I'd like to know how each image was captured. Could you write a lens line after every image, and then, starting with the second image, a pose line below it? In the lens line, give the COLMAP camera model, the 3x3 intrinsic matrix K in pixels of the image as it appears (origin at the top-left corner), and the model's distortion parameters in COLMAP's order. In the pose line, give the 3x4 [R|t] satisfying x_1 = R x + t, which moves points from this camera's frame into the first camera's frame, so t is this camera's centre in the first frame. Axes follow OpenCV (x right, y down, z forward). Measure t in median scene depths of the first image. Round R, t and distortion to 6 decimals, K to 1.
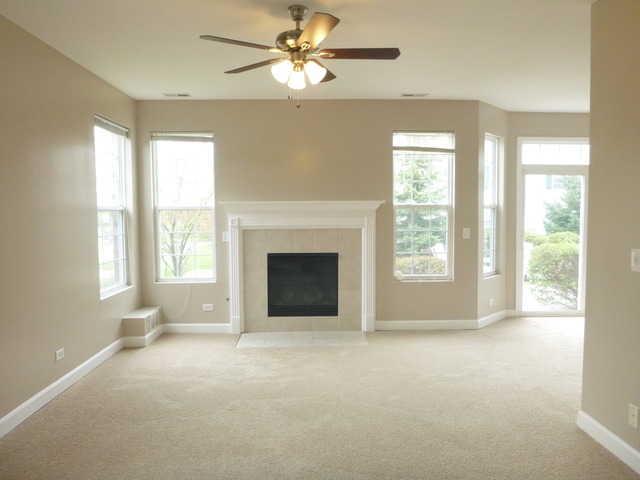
lens RADIAL K [[479.5, 0, 315.4], [0, 479.5, 237.5], [0, 0, 1]] dist [-0.008209, 0.001598]
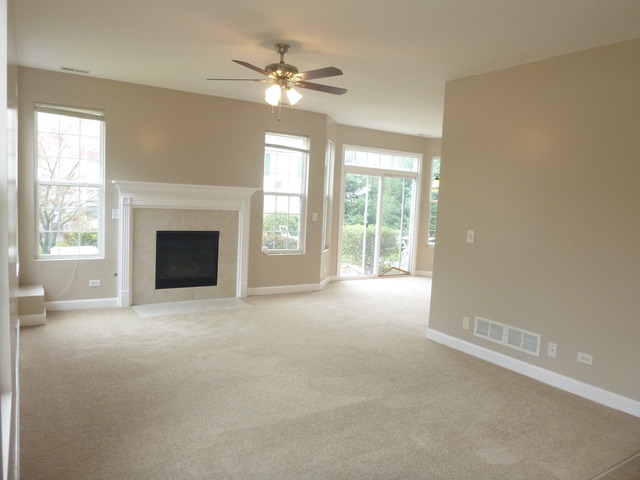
lens RADIAL K [[479.5, 0, 316.3], [0, 479.5, 236.2], [0, 0, 1]] dist [-0.008209, 0.001598]
pose [[0.859701, 0.003840, 0.510782, -0.341979], [-0.024239, 0.999152, 0.033286, 0.000602], [-0.510221, -0.040997, 0.859065, -0.112373]]
